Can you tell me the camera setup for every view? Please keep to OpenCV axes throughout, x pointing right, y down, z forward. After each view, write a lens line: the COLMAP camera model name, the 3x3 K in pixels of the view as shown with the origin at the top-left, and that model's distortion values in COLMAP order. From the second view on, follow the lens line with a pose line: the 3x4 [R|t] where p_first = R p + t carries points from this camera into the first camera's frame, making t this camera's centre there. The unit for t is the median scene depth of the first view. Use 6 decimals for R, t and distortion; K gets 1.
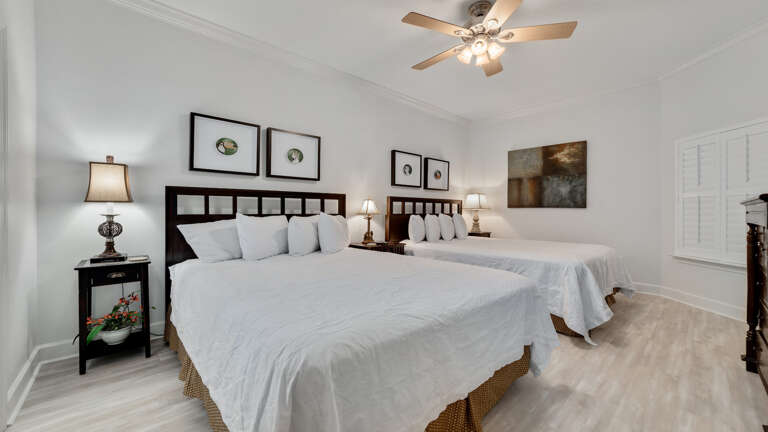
lens RADIAL K [[295.0, 0, 380.5], [0, 295.0, 215.0], [0, 0, 1]] dist [-0.017021, -0.000055]
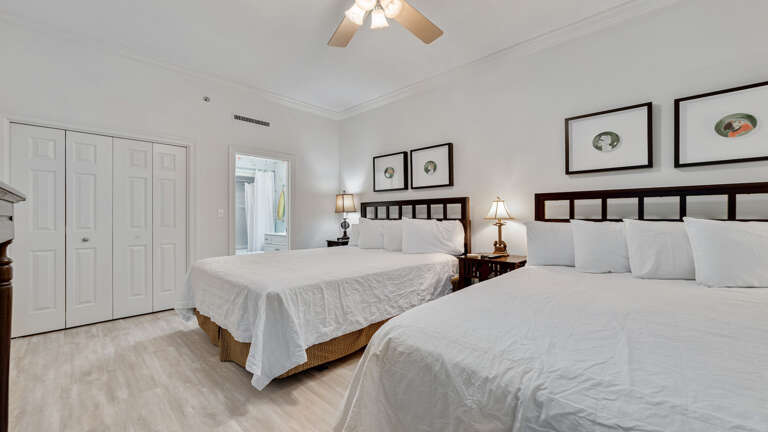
lens RADIAL K [[295.0, 0, 380.0], [0, 295.0, 215.2], [0, 0, 1]] dist [-0.017021, -0.000055]
pose [[0.090543, -0.007044, -0.995868, 0.786231], [-0.007947, 0.999938, -0.007795, -0.005512], [0.995861, 0.008620, 0.090481, 0.672399]]
